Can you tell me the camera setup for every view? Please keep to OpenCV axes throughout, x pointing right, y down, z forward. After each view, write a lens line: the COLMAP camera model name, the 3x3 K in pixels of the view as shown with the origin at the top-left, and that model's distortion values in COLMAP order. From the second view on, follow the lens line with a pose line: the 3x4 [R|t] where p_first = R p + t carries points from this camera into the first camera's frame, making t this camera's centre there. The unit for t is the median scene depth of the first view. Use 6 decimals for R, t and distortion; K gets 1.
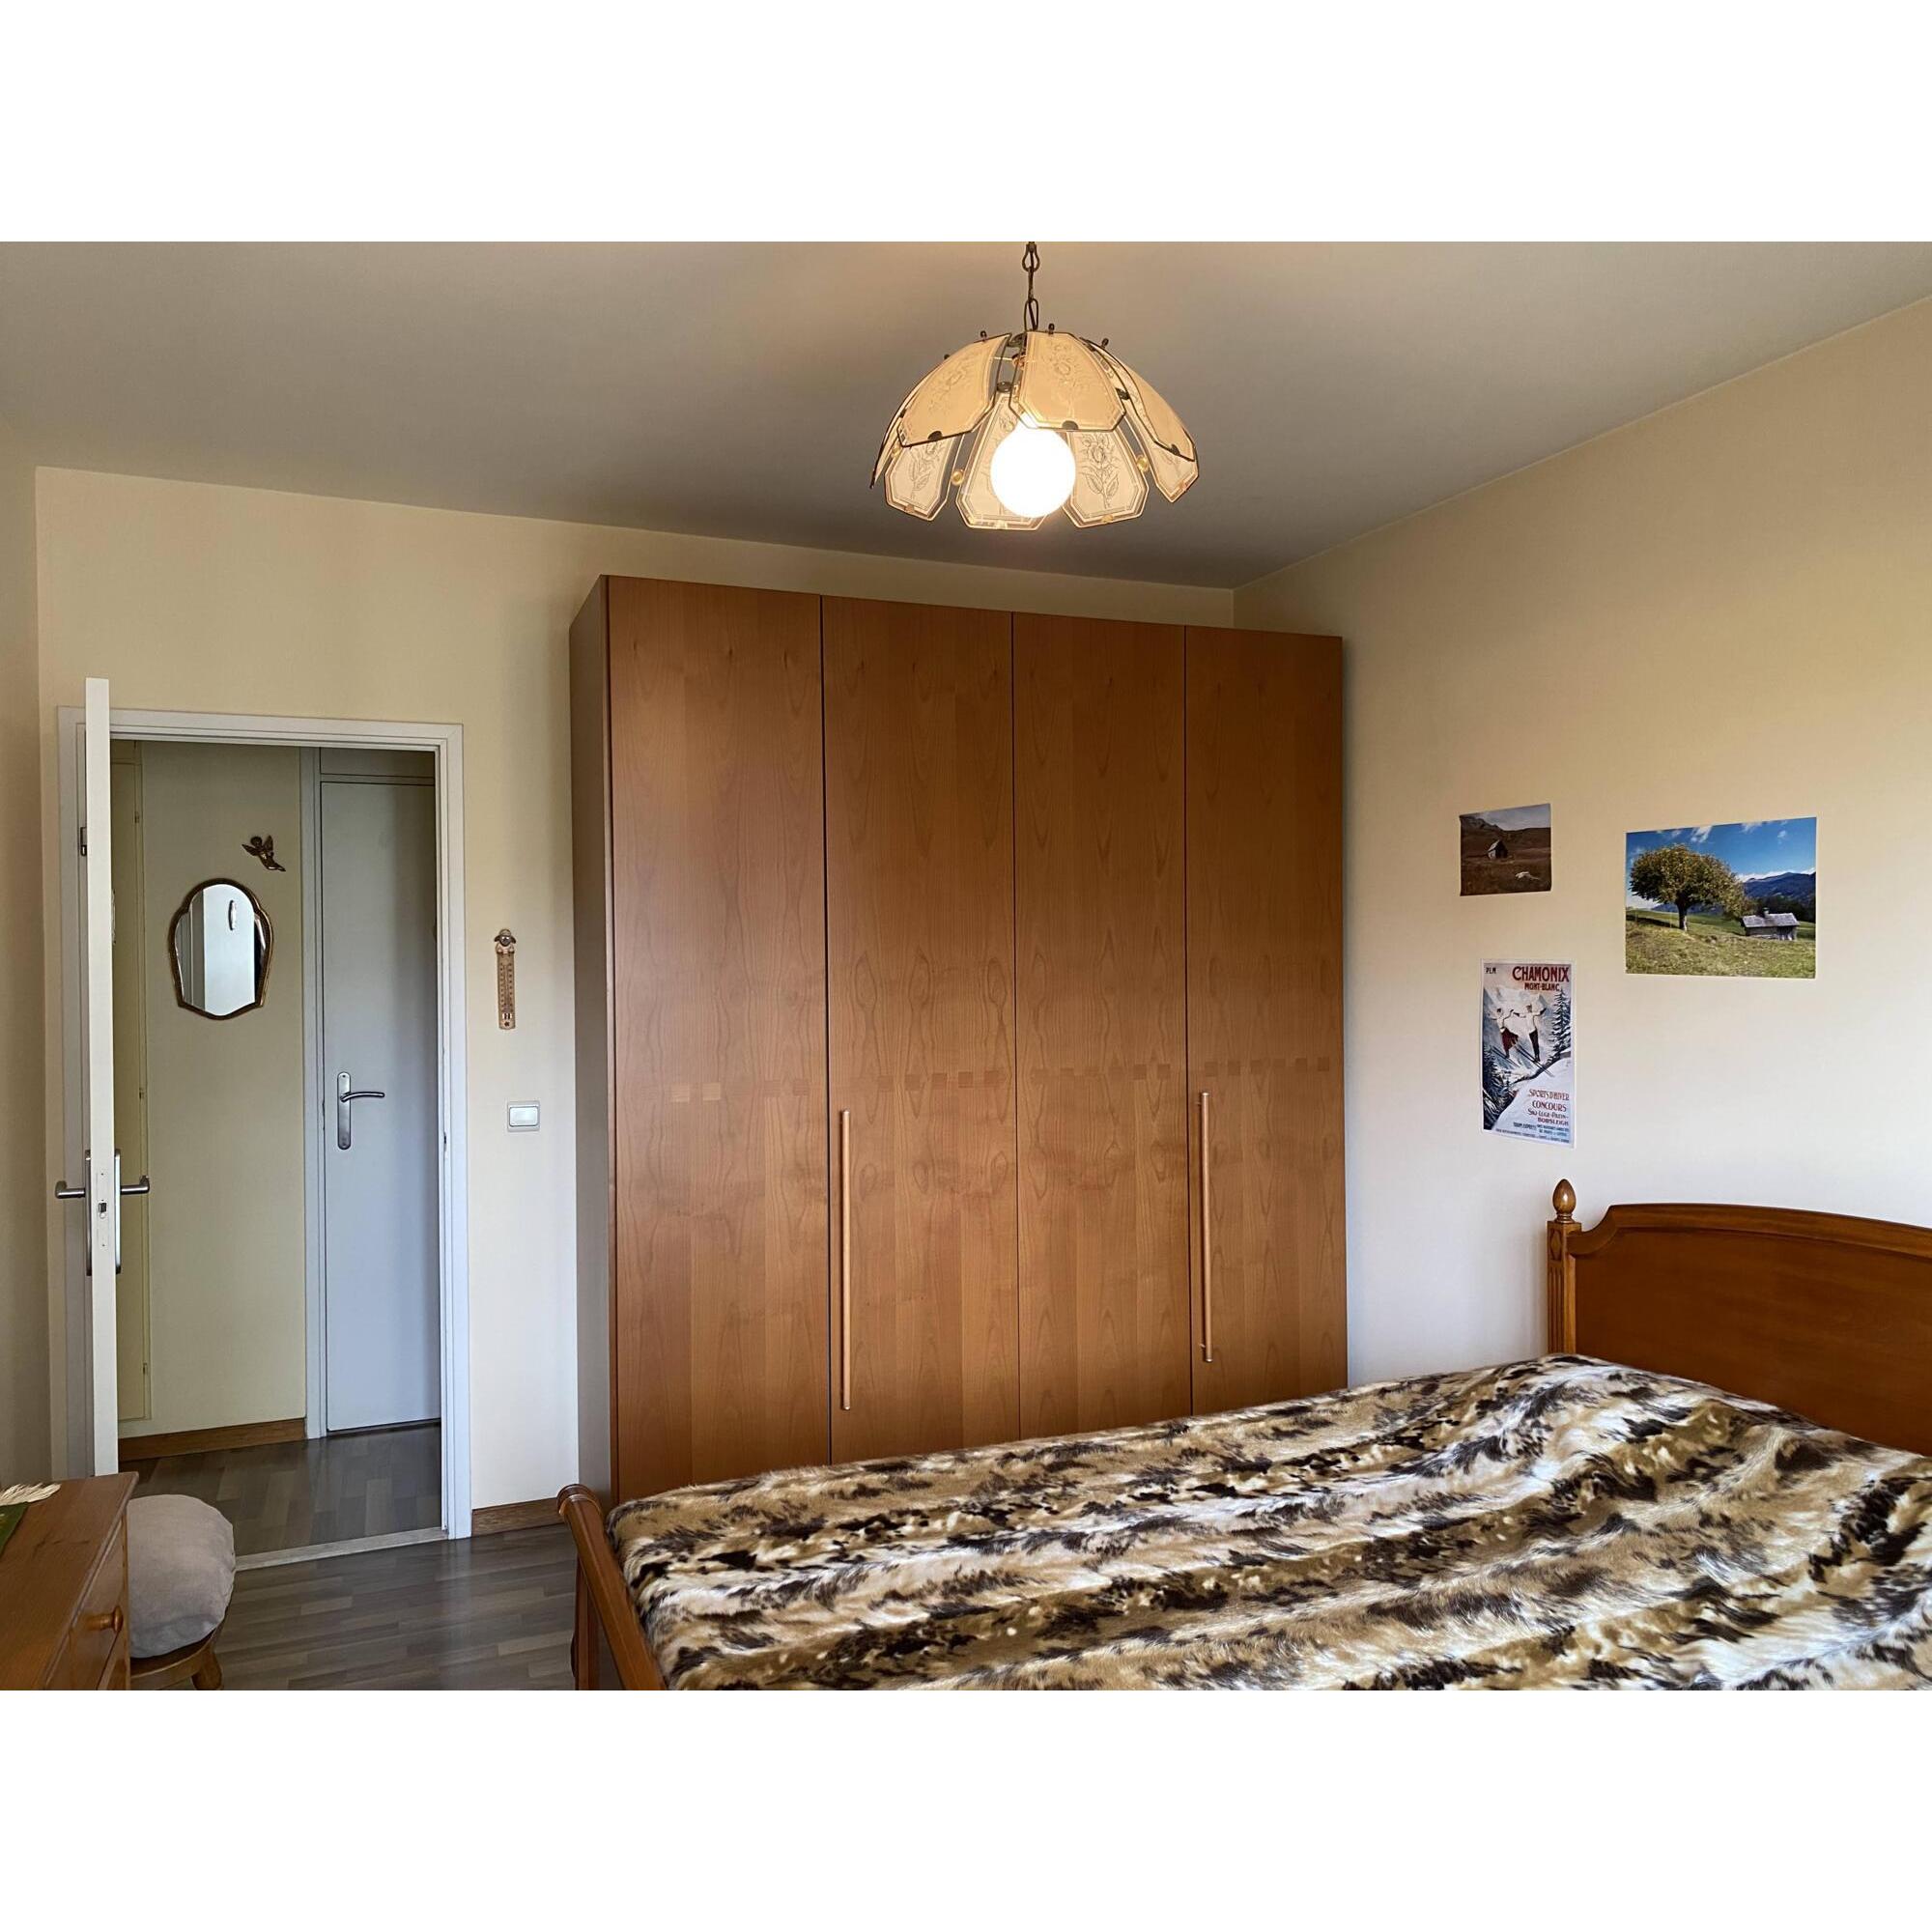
lens RADIAL K [[1480.6, 0, 984.8], [0, 1480.6, 970.6], [0, 0, 1]] dist [0.030906, -0.045009]
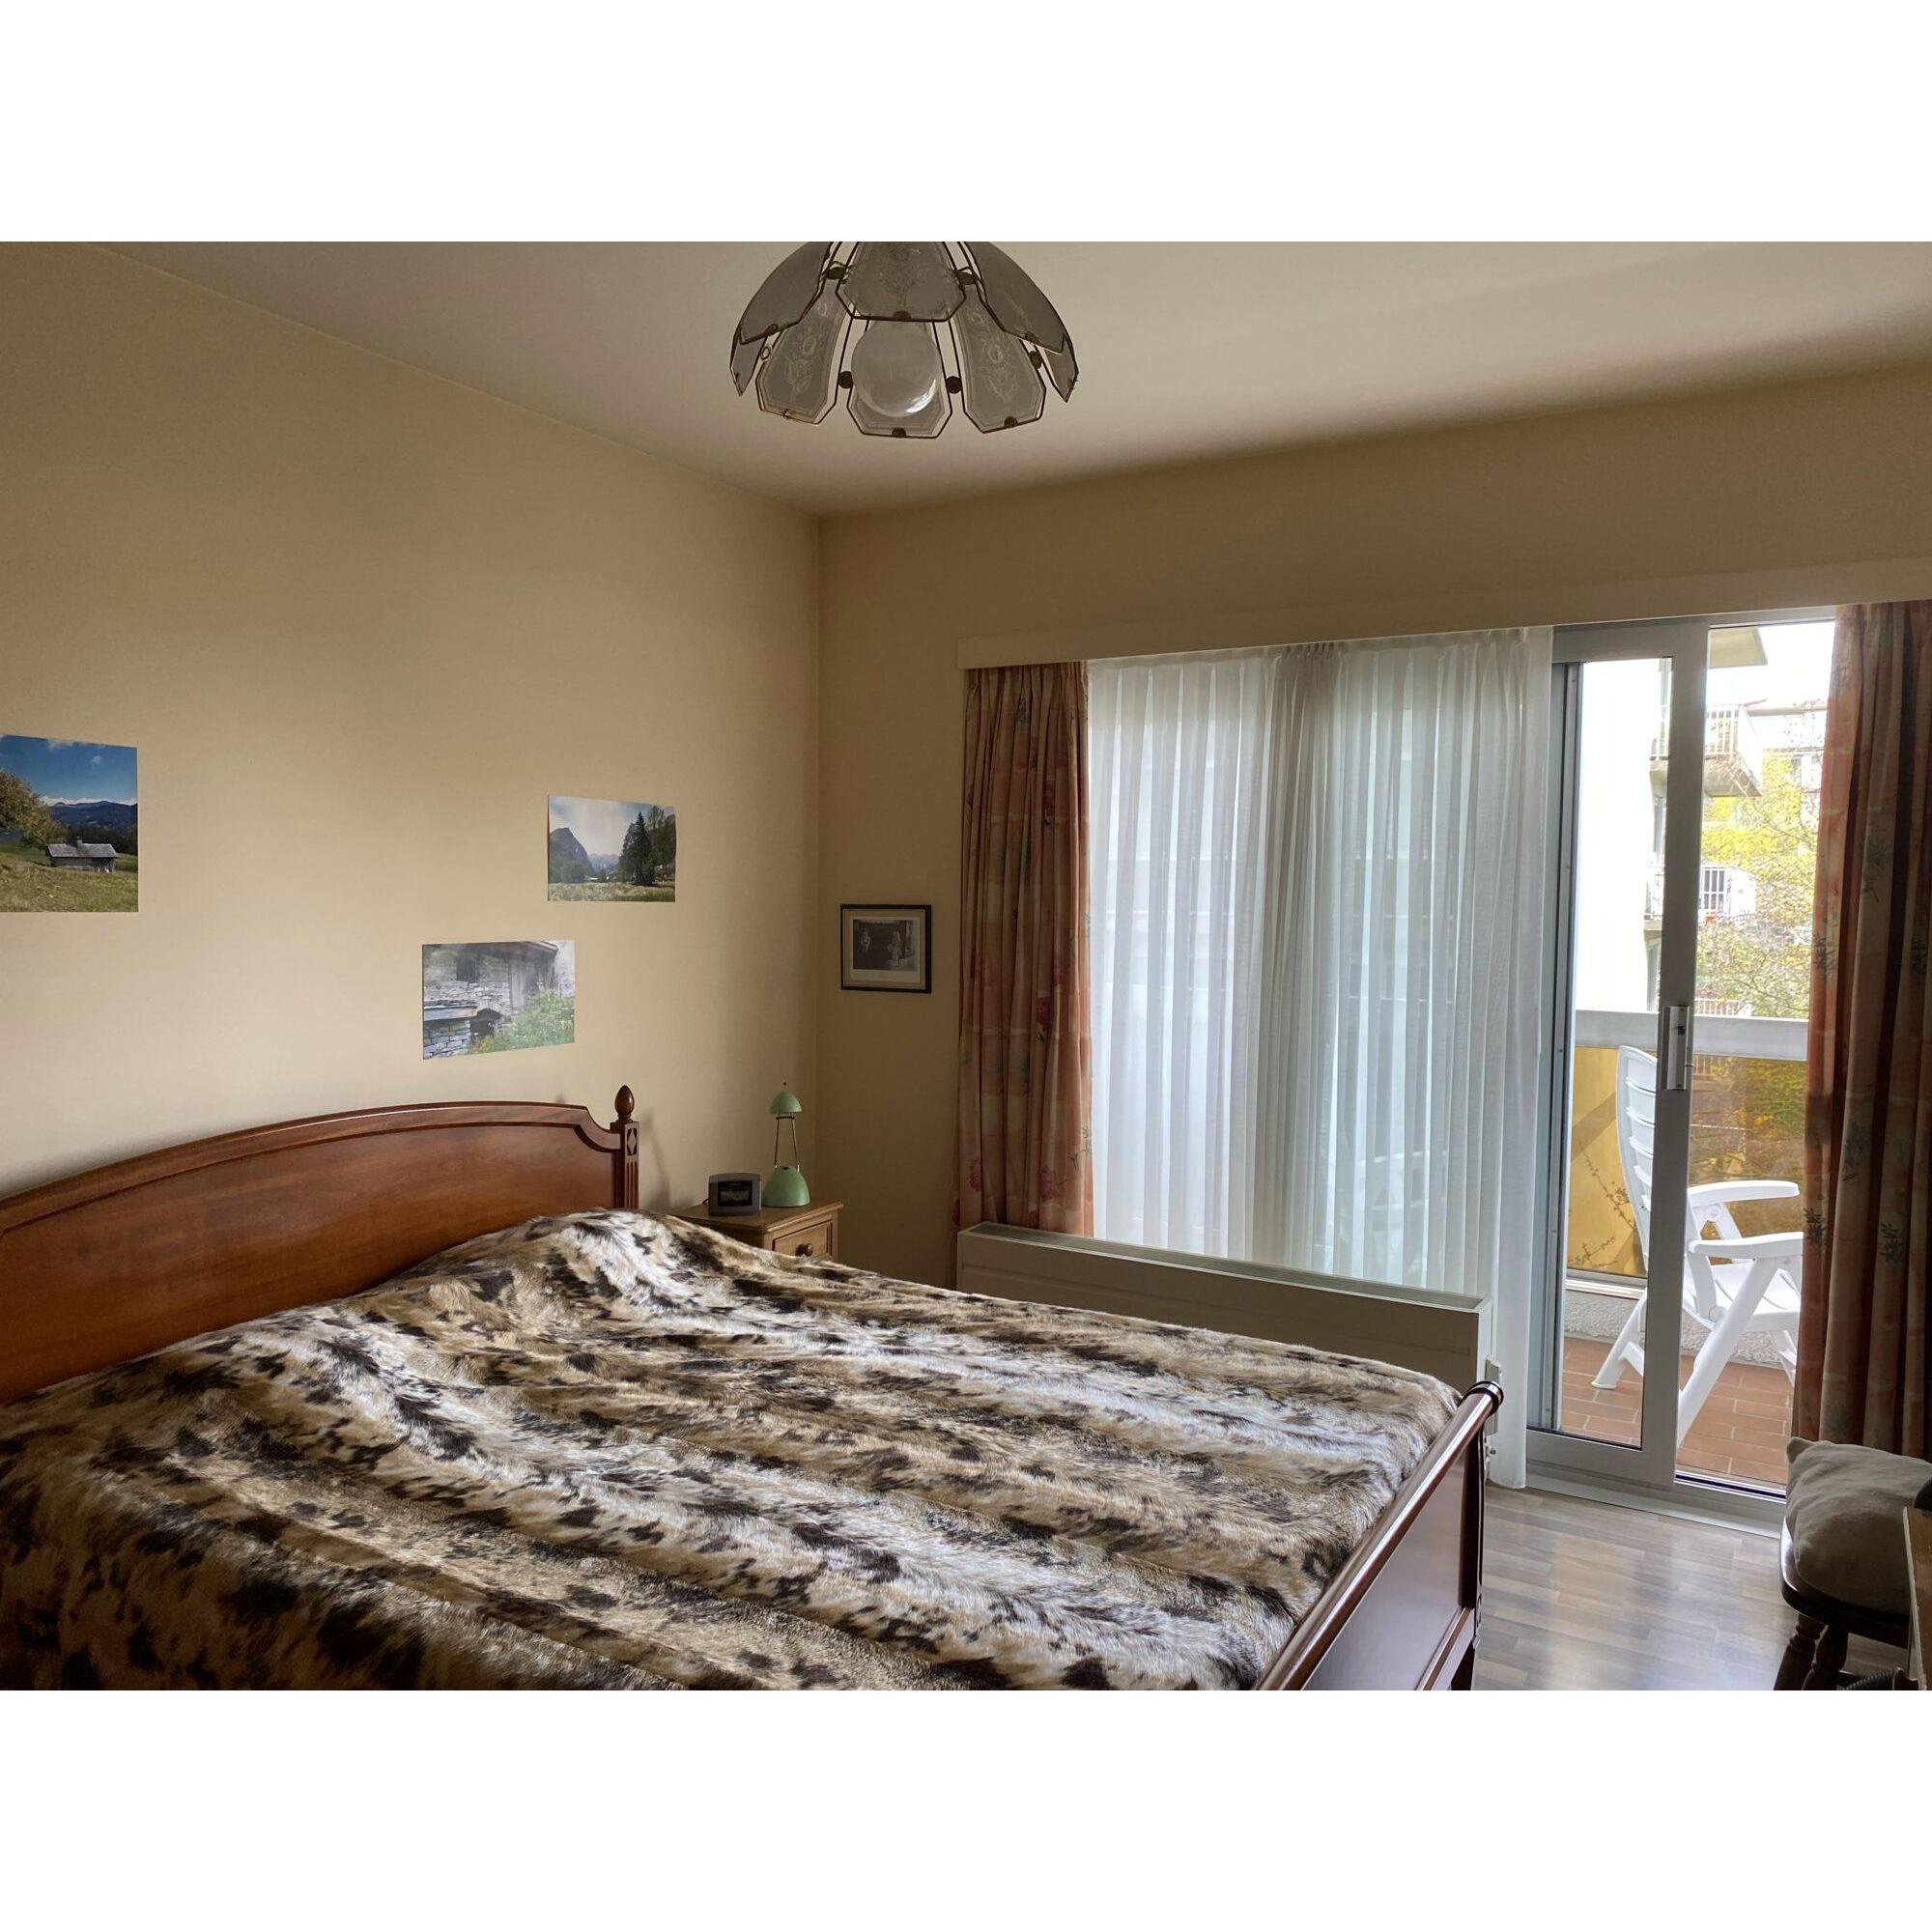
lens RADIAL K [[1480.6, 0, 984.8], [0, 1480.6, 970.6], [0, 0, 1]] dist [0.030906, -0.045009]
pose [[-0.620284, -0.046763, 0.782982, -0.554777], [0.000827, 0.998182, 0.060271, -0.014685], [-0.784377, 0.038032, -0.619118, 1.151116]]
